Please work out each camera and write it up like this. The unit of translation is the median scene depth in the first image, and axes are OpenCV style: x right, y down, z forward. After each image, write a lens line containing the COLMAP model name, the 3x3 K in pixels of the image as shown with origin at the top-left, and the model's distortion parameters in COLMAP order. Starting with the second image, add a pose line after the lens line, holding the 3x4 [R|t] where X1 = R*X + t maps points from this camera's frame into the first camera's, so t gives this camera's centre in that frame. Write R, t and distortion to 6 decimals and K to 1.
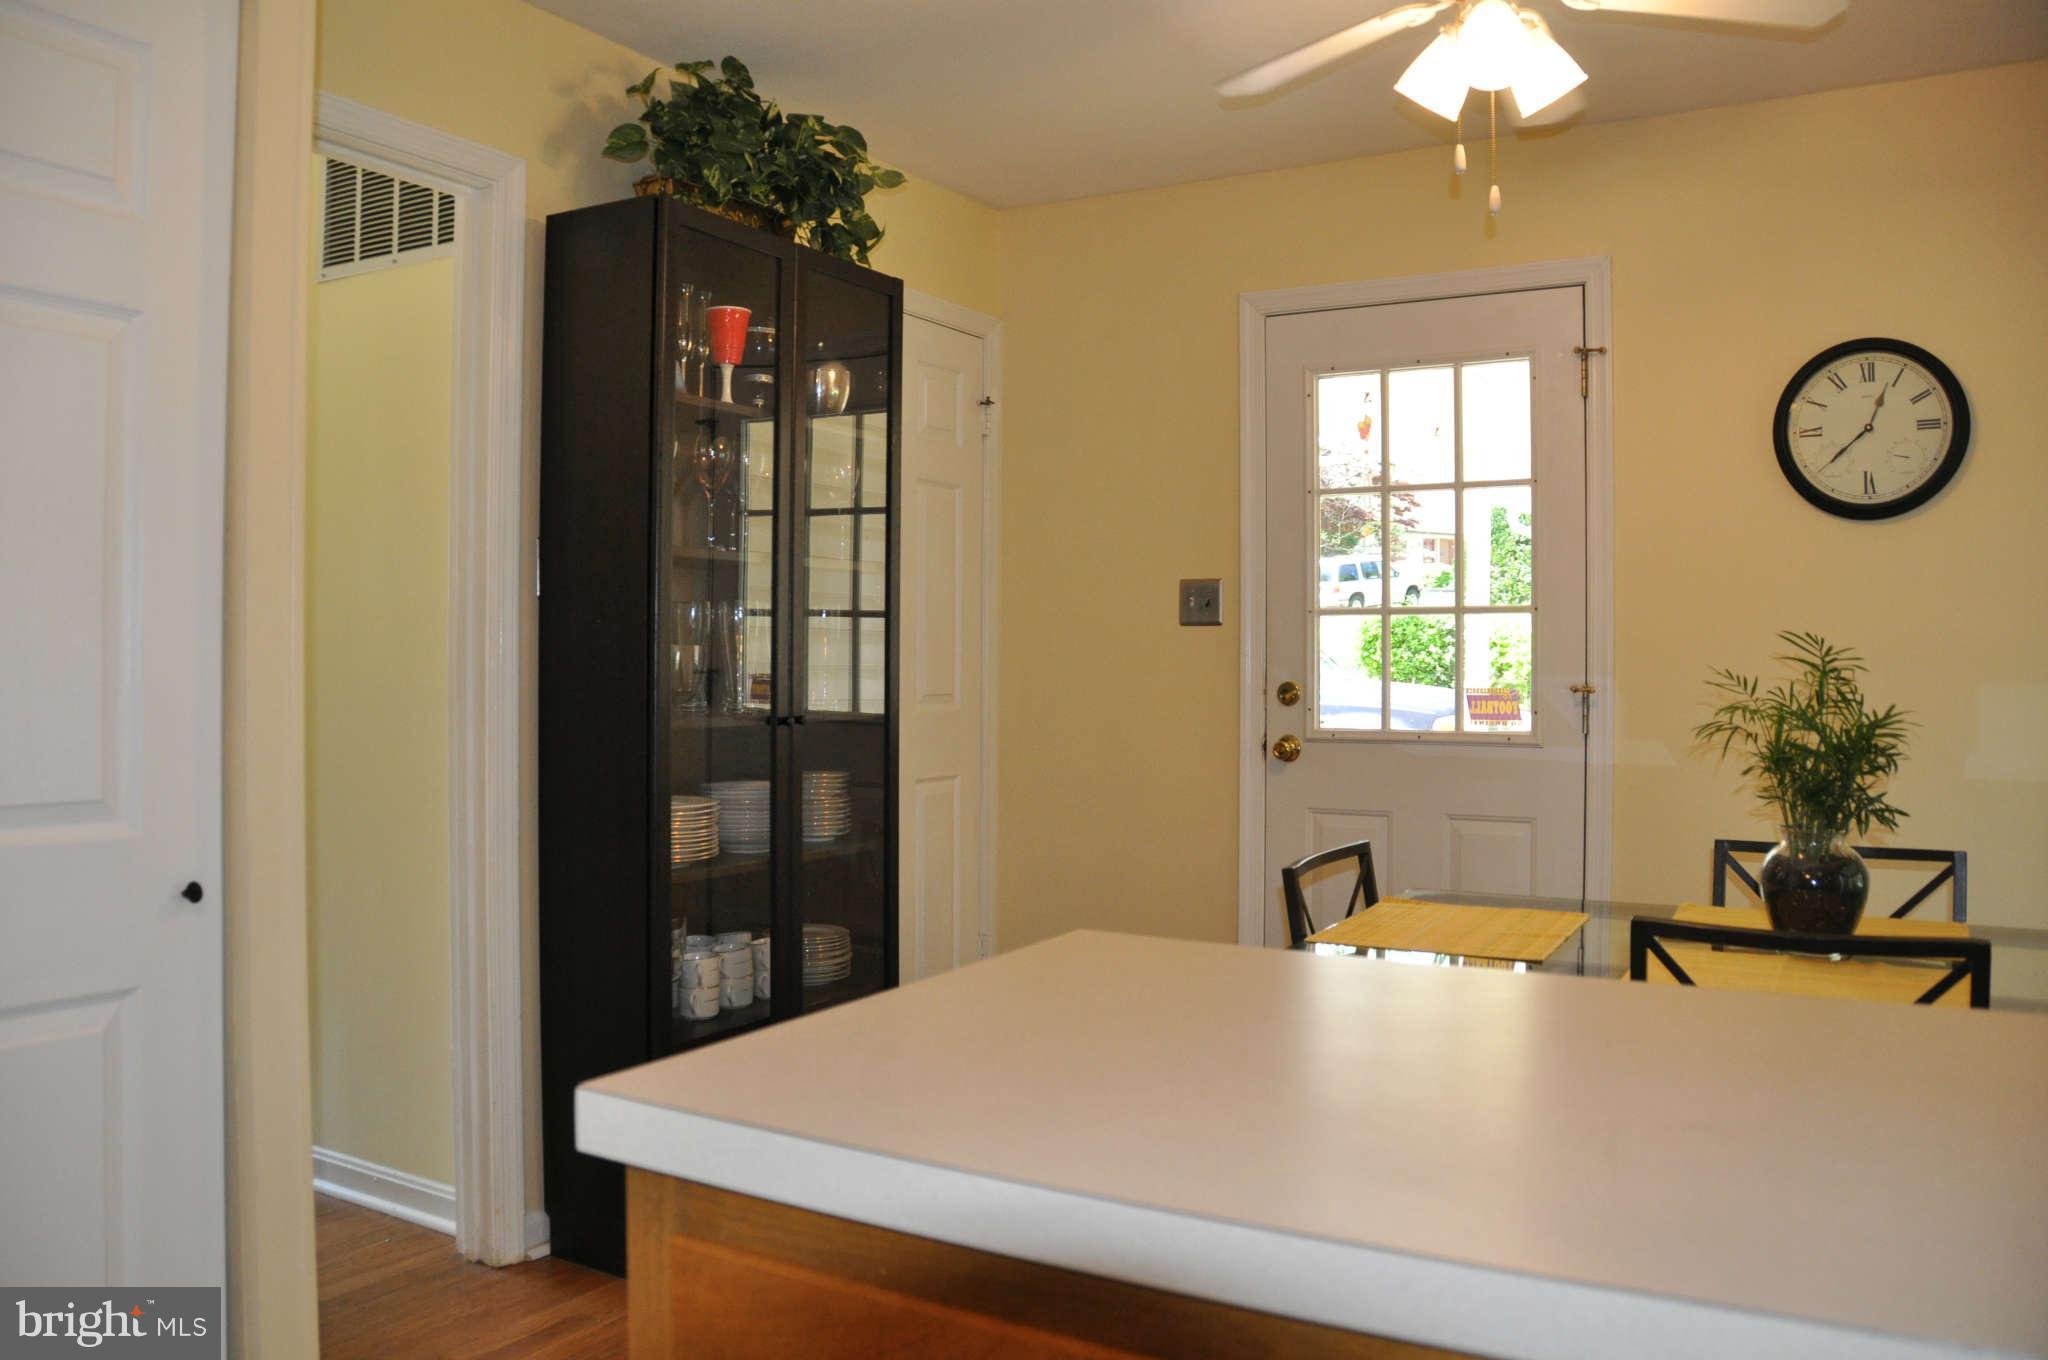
lens RADIAL K [[1646.2, 0, 999.8], [0, 1646.2, 676.3], [0, 0, 1]] dist [-0.071165, 0.009754]
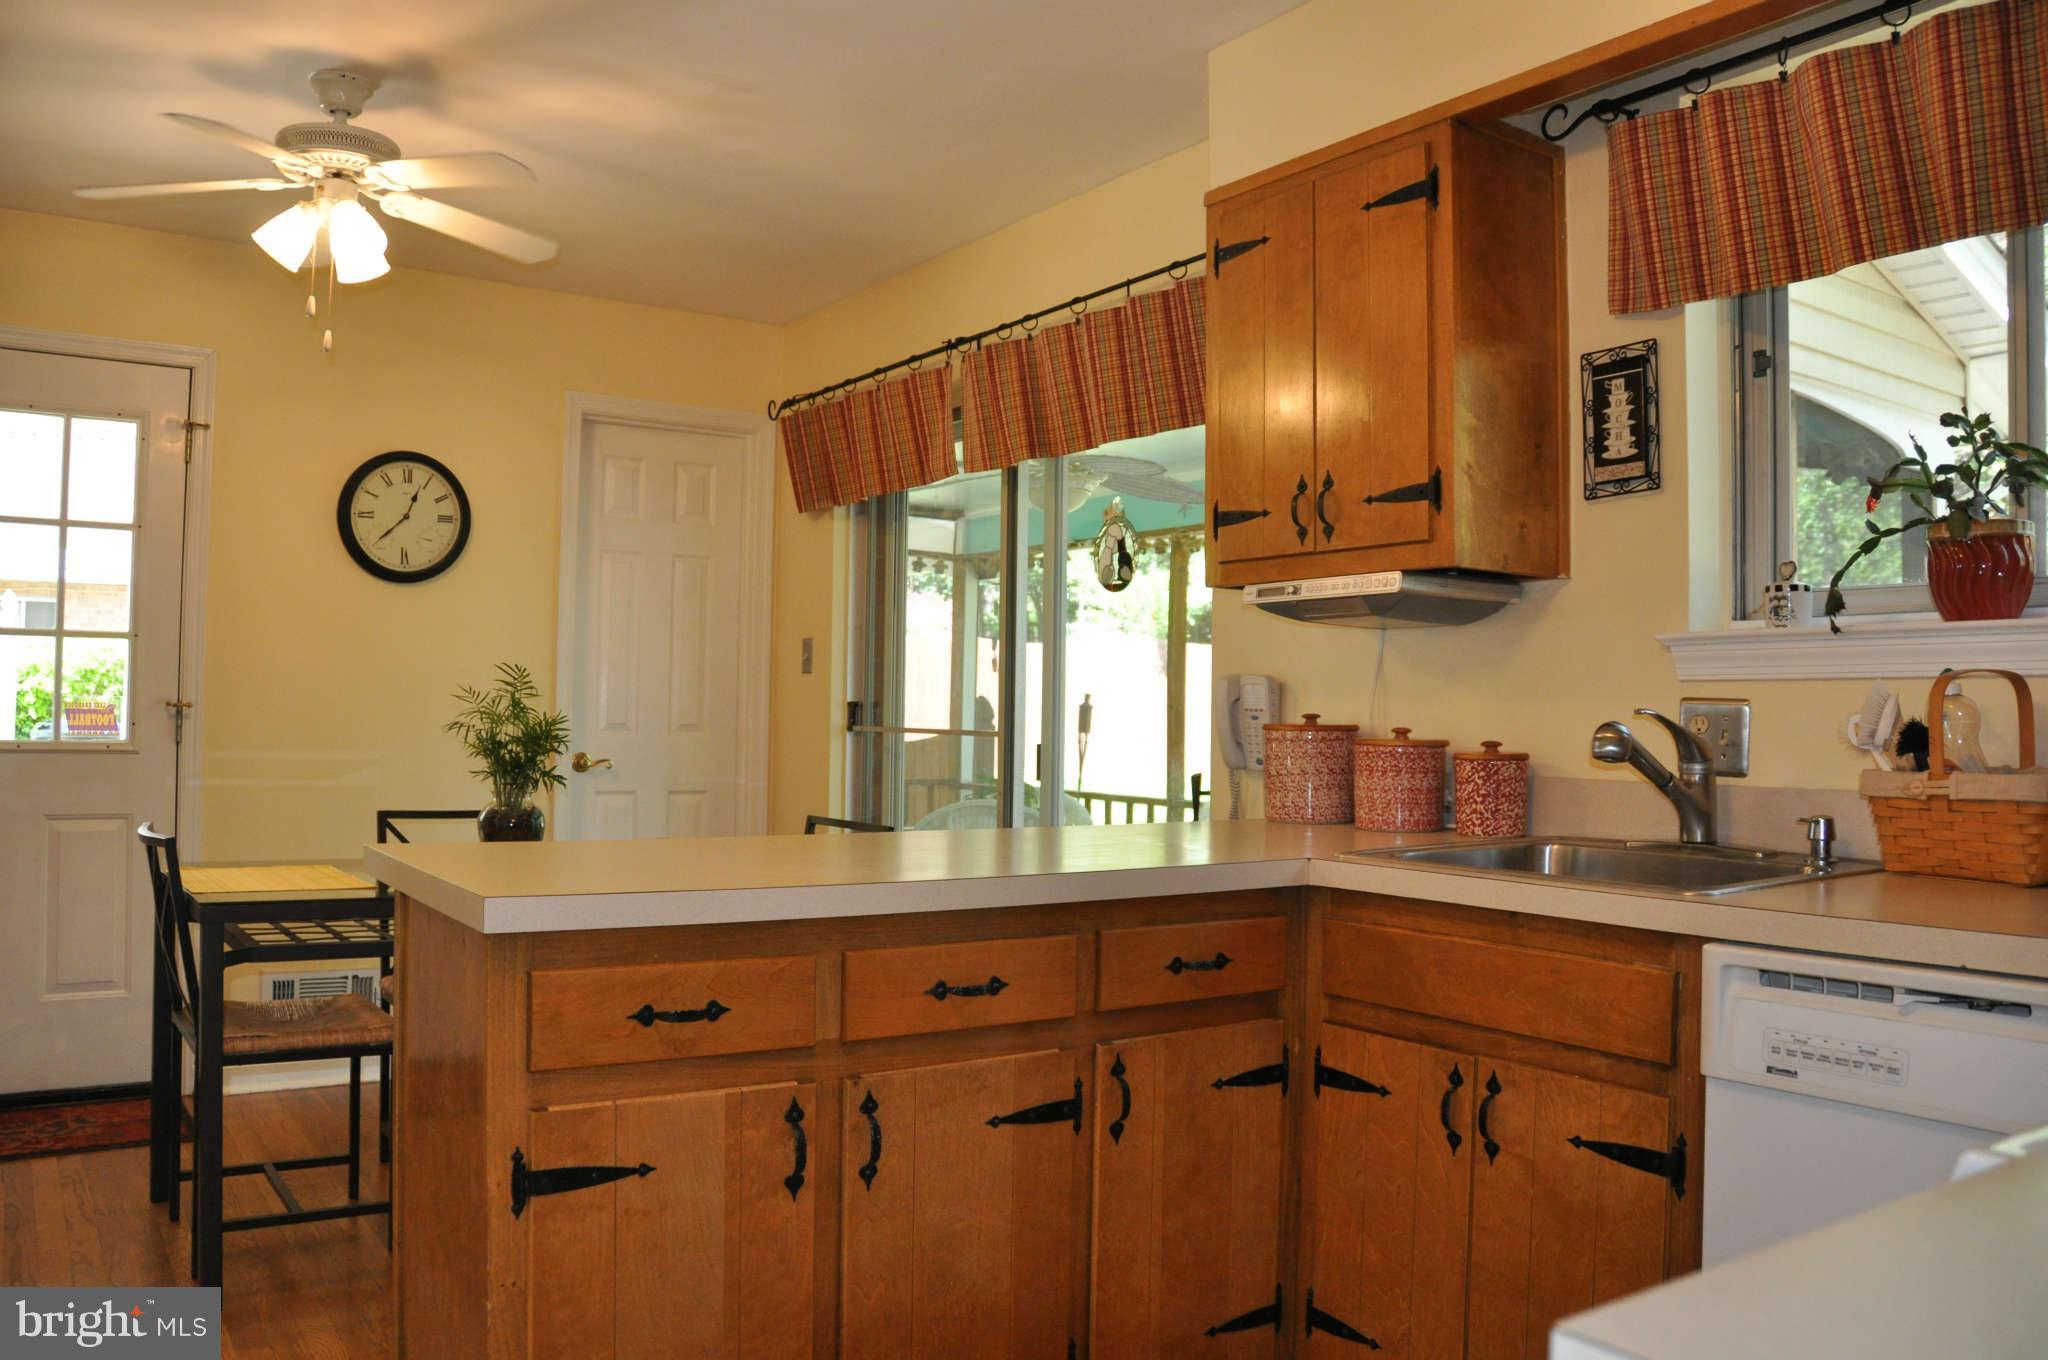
lens RADIAL K [[1646.2, 0, 999.8], [0, 1646.2, 676.3], [0, 0, 1]] dist [-0.071165, 0.009754]
pose [[0.459569, 0.026726, 0.887740, -0.455497], [-0.008351, 0.999633, -0.025772, 0.014128], [-0.888103, 0.004430, 0.459623, -0.091077]]
